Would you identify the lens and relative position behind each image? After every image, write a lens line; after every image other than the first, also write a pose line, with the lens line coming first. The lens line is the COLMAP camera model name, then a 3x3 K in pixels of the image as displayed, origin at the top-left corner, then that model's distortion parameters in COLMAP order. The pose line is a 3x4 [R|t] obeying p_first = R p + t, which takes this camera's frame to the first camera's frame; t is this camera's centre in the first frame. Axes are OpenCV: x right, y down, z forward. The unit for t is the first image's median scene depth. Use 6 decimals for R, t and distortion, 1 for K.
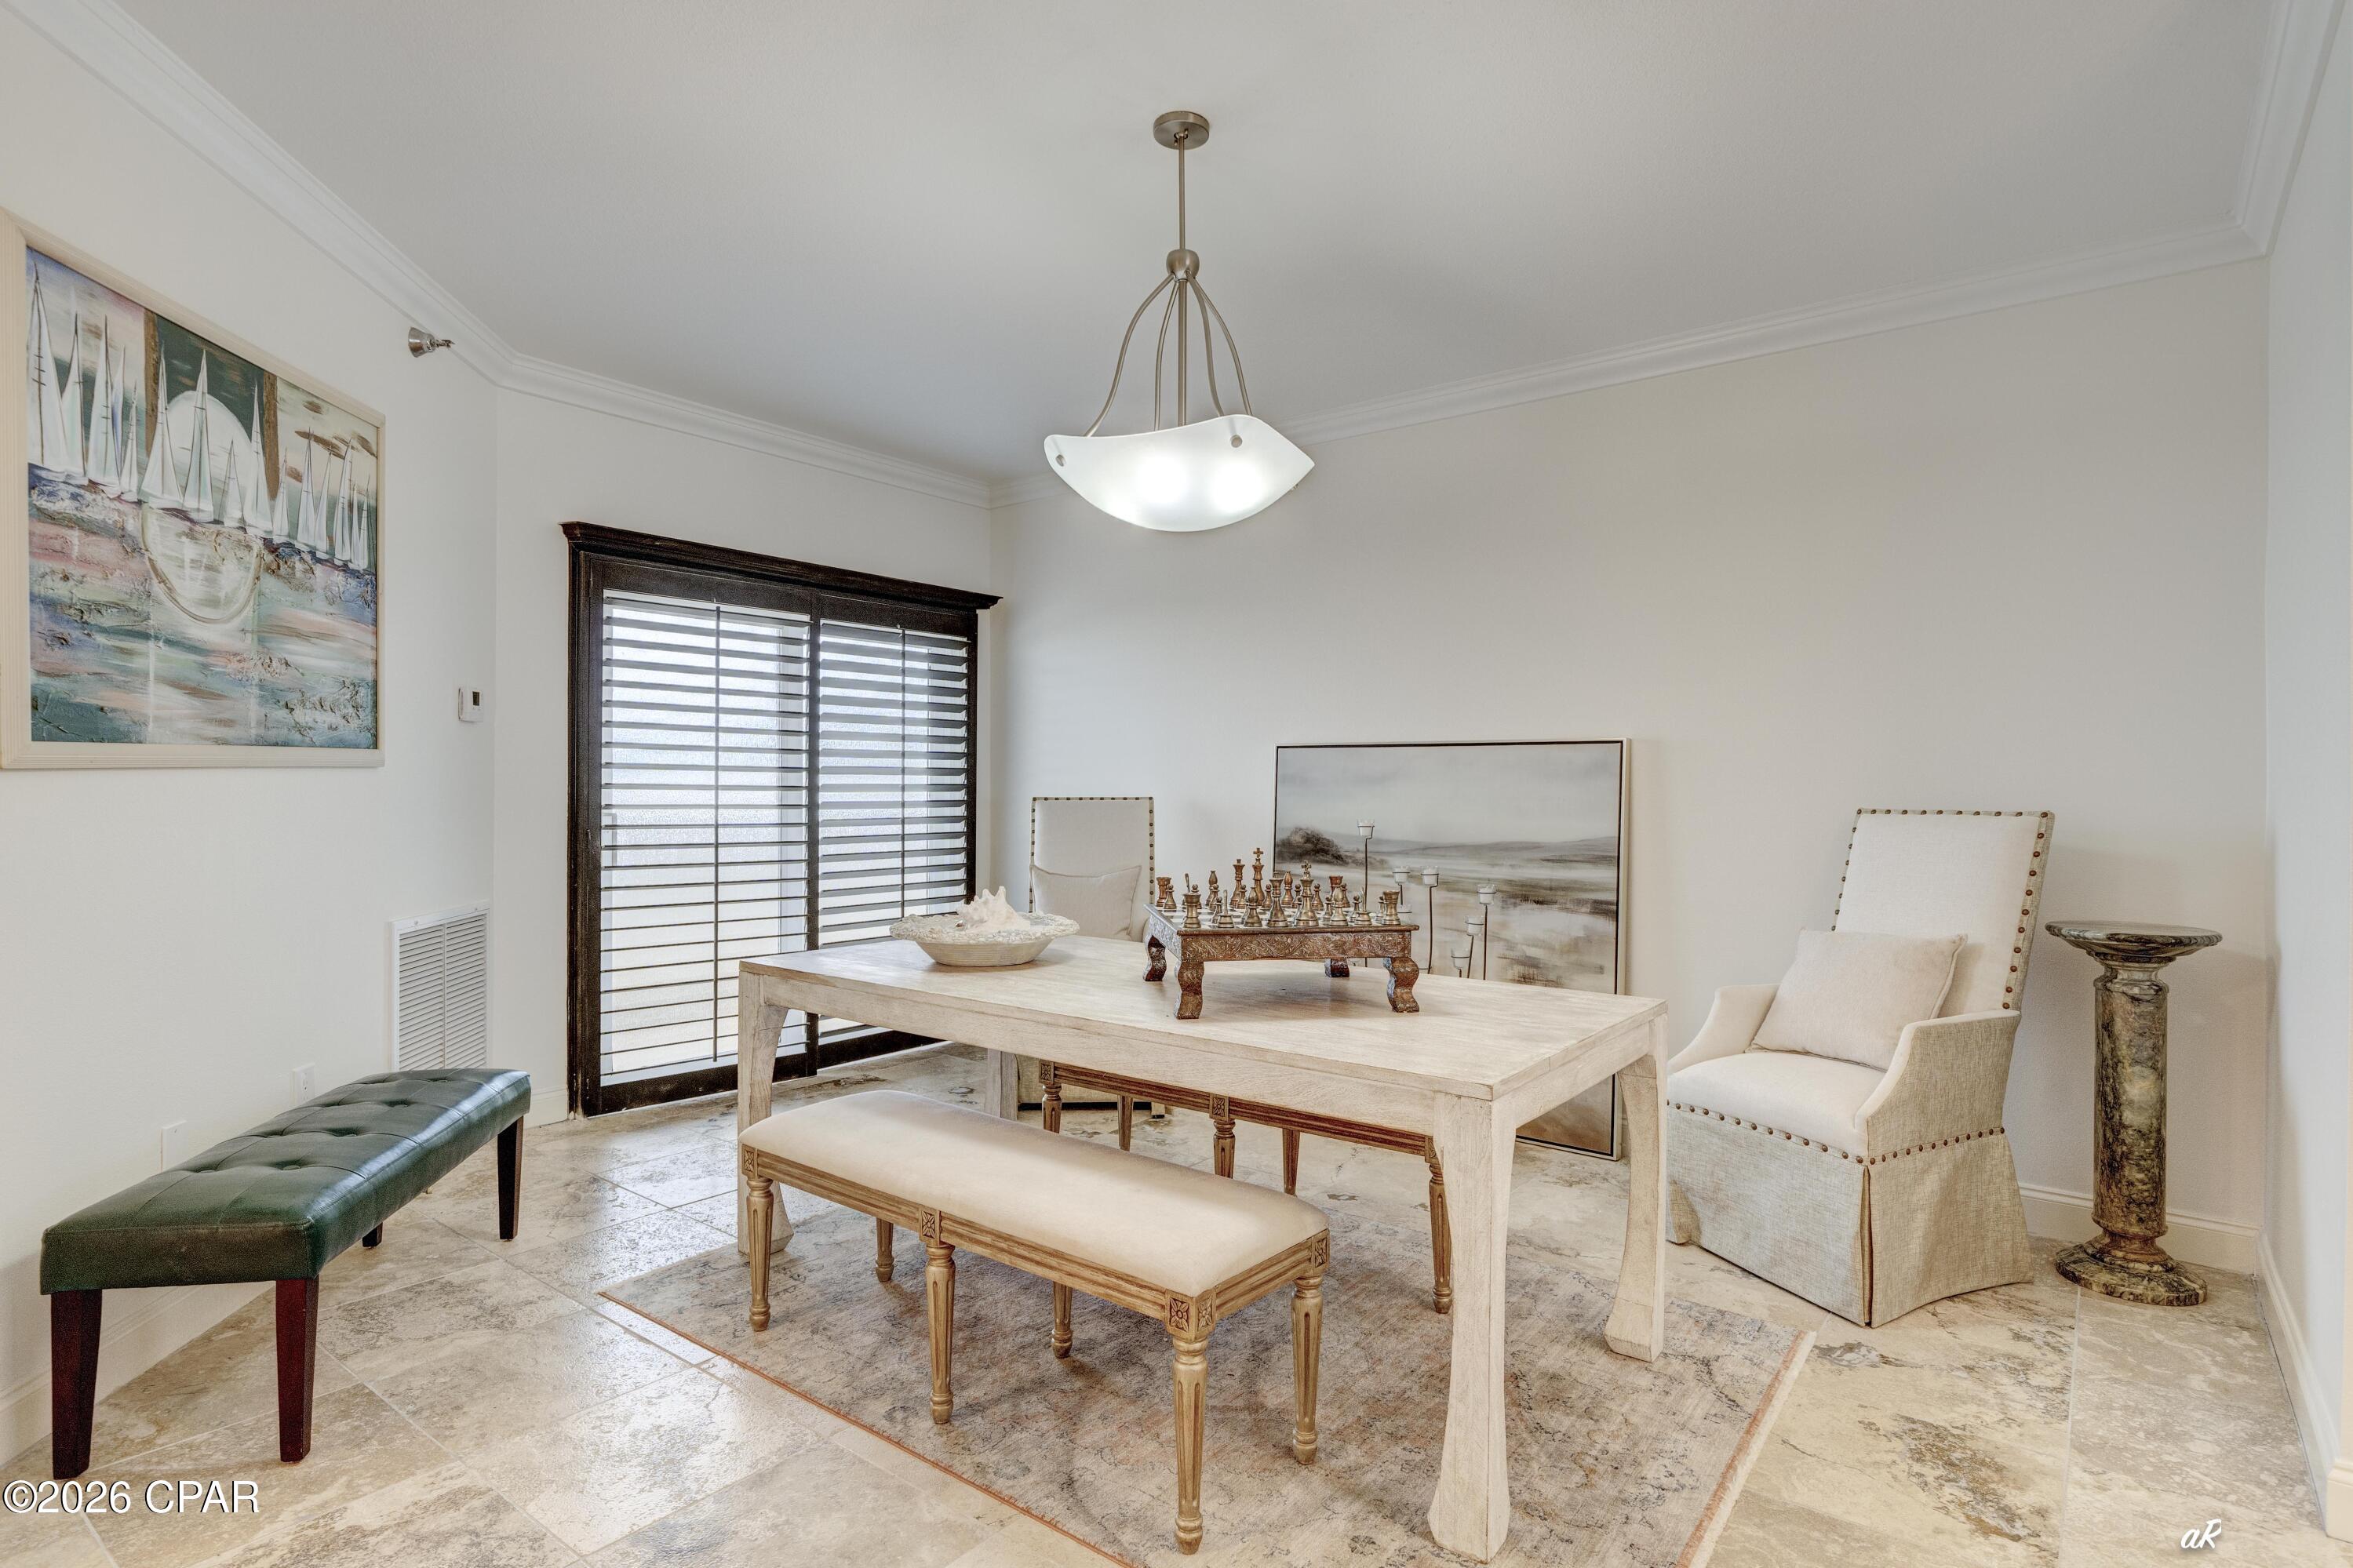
lens RADIAL K [[1188.3, 0, 1168.6], [0, 1188.3, 783.1], [0, 0, 1]] dist [0.002770, 0.001007]
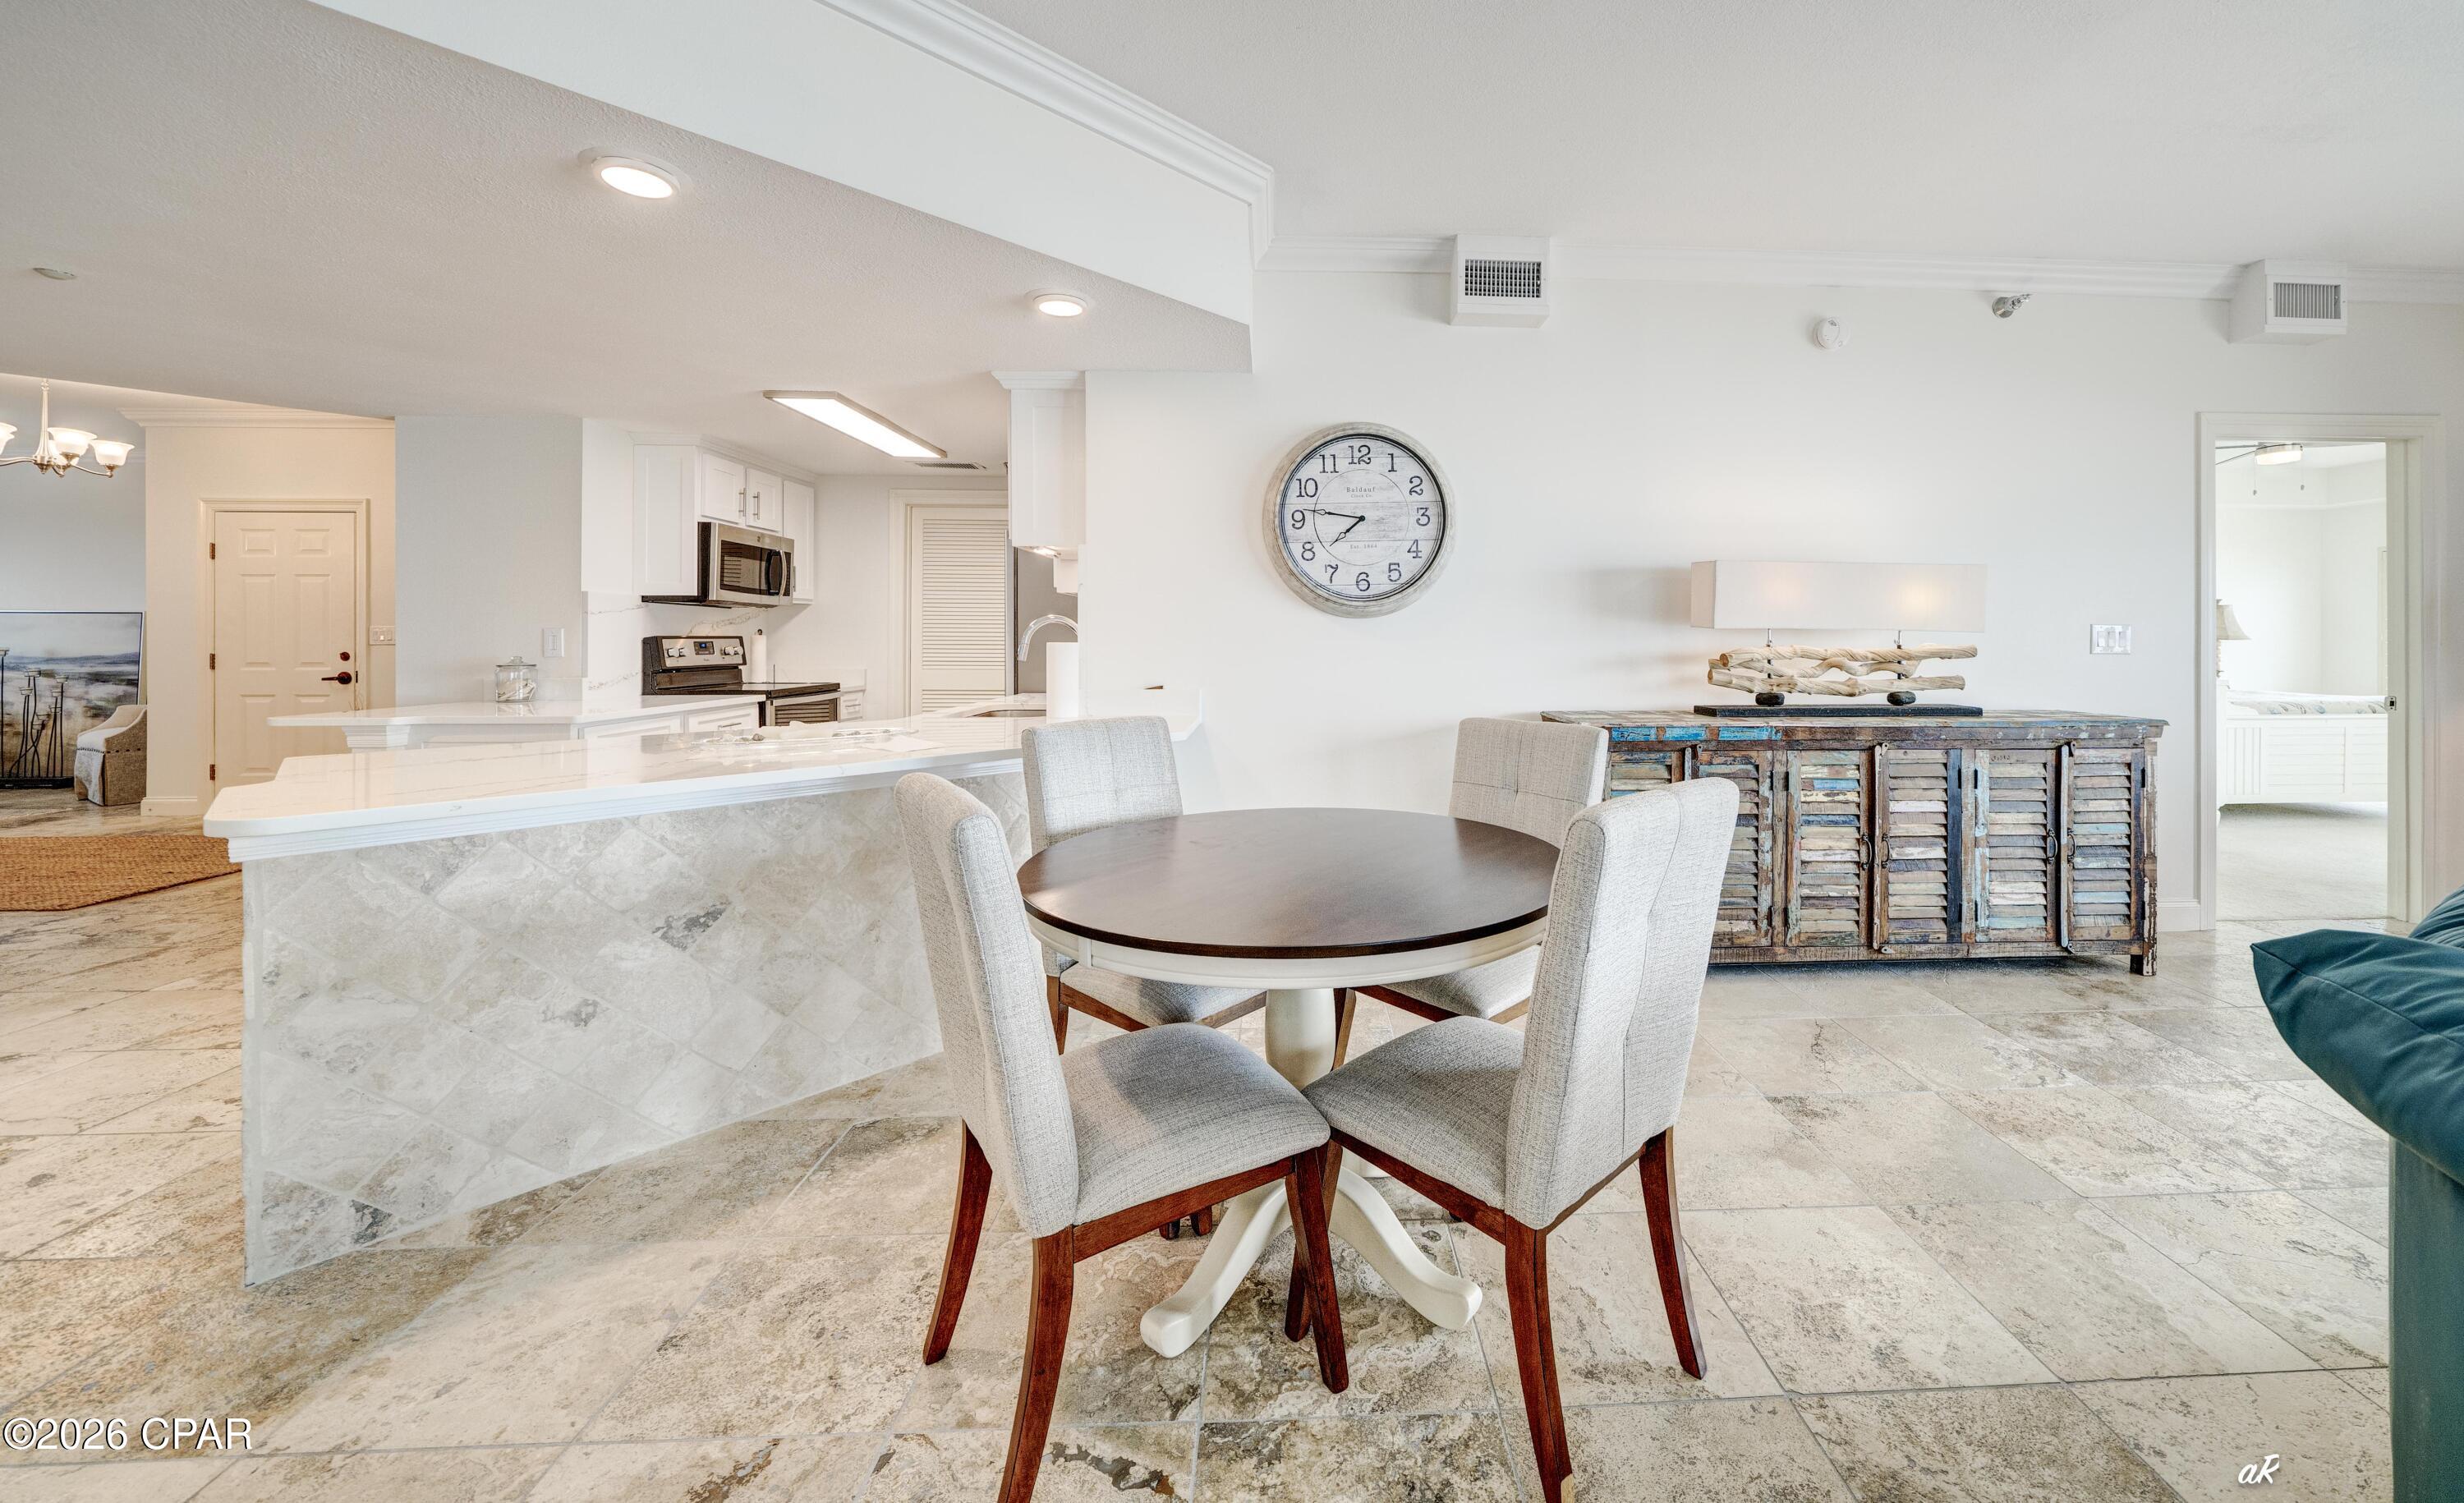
lens RADIAL K [[914.5, 0, 1331.1], [0, 914.5, 637.5], [0, 0, 1]] dist [-0.003347, -0.000058]
pose [[0.754409, -0.004149, 0.656391, 1.377482], [0.000405, 0.999983, 0.005856, 0.007684], [-0.656404, -0.004152, 0.754398, -2.757914]]
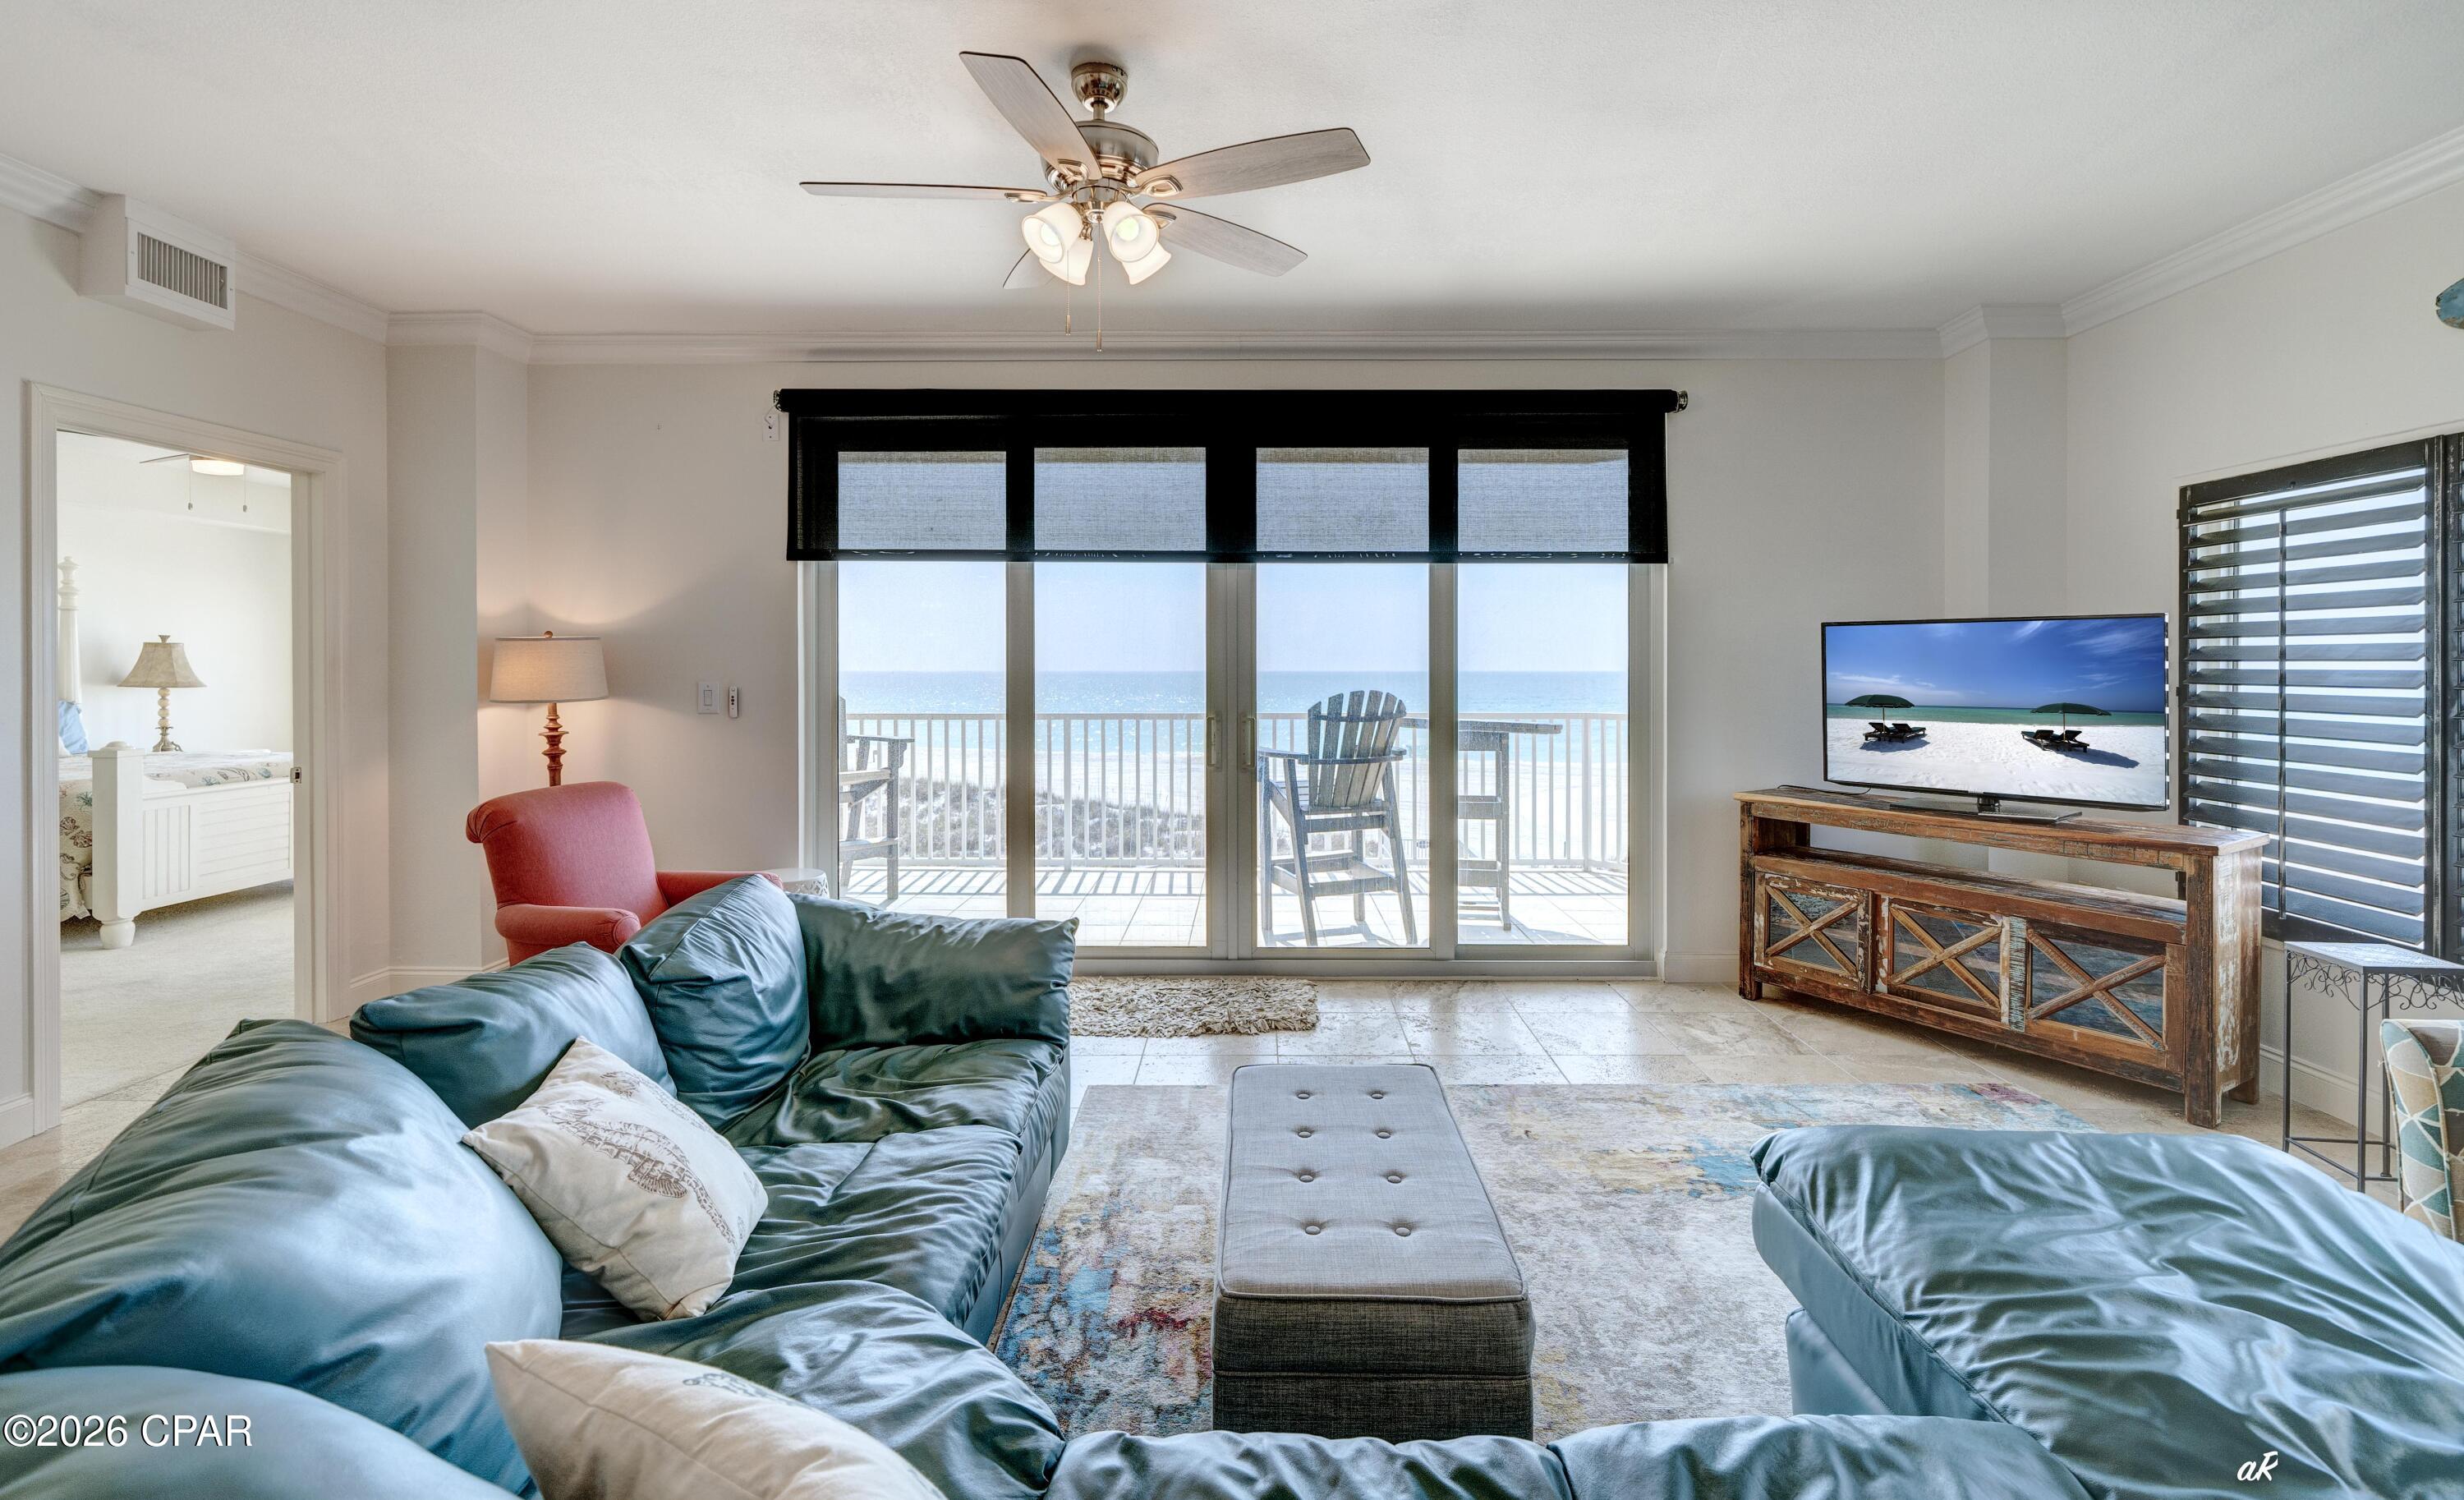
lens RADIAL K [[1109.2, 0, 1244.2], [0, 1109.2, 677.9], [0, 0, 1]] dist [0.000771, -0.001568]
pose [[-0.606414, -0.011252, 0.795069, 1.590333], [-0.004764, 0.999933, 0.010518, -0.033652], [-0.795135, 0.002590, -0.606428, -2.883387]]
